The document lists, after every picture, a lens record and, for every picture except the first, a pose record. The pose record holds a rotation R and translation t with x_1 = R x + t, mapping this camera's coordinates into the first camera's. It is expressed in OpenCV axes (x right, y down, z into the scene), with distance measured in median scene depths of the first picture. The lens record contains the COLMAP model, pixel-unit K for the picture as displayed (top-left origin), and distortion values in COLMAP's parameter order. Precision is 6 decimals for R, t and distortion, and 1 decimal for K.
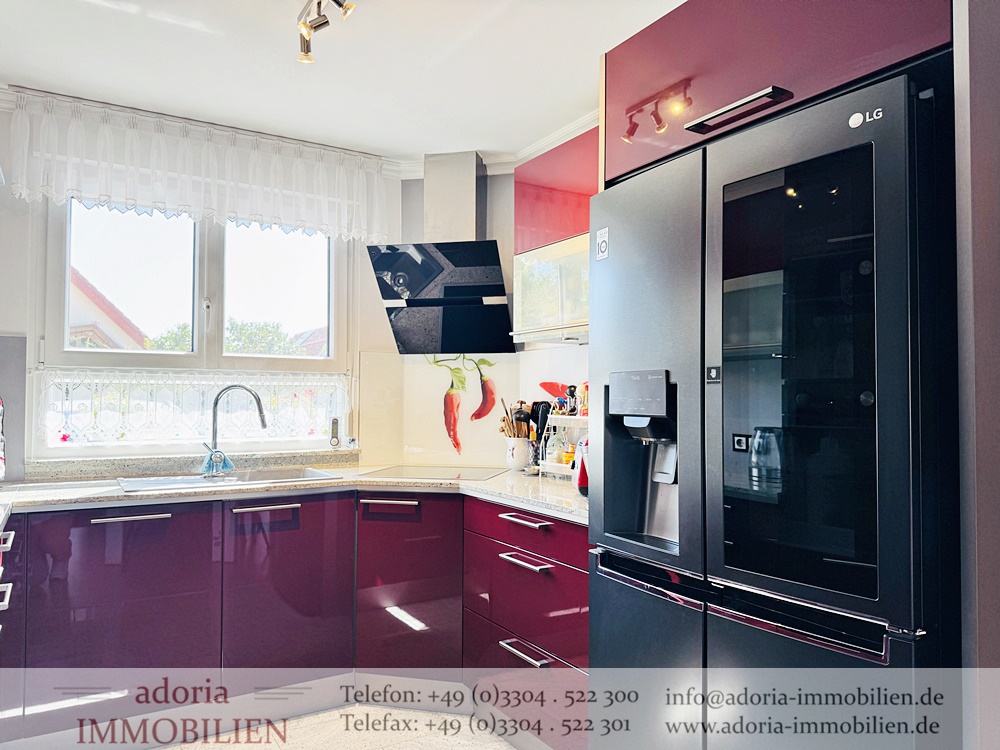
lens RADIAL K [[712.4, 0, 494.8], [0, 712.4, 377.1], [0, 0, 1]] dist [0.098813, -0.152113]
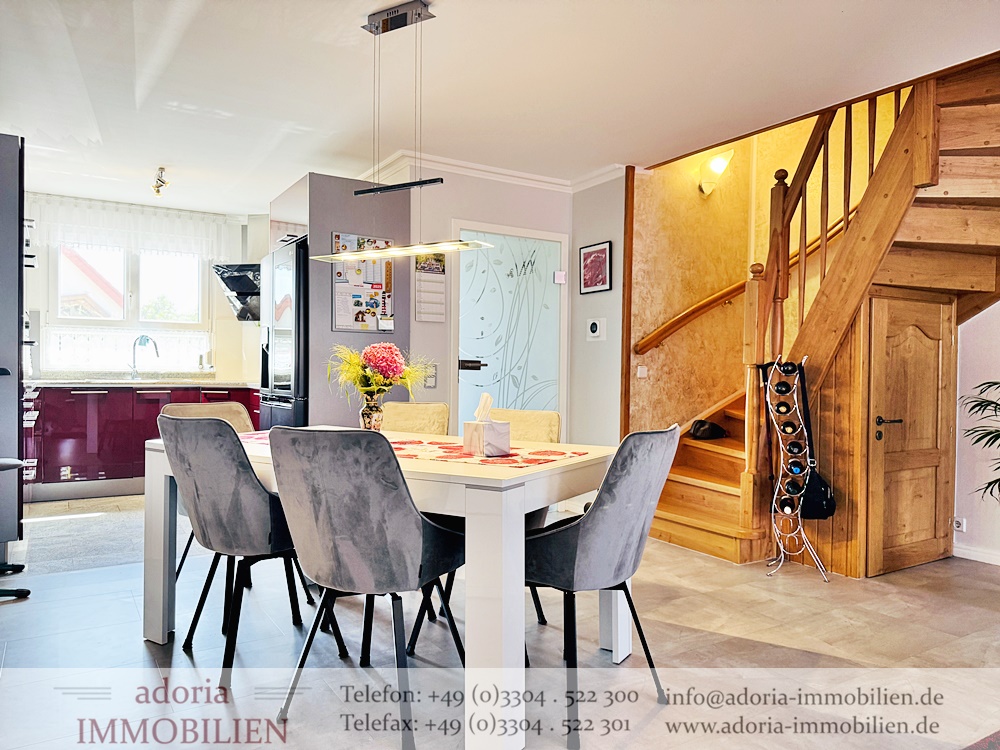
lens RADIAL K [[712.4, 0, 494.8], [0, 712.4, 377.1], [0, 0, 1]] dist [0.098813, -0.152113]
pose [[0.999944, 0.008254, 0.006608, 0.571480], [-0.008514, 0.999154, 0.040242, 0.035931], [-0.006270, -0.040296, 0.999168, -0.964475]]
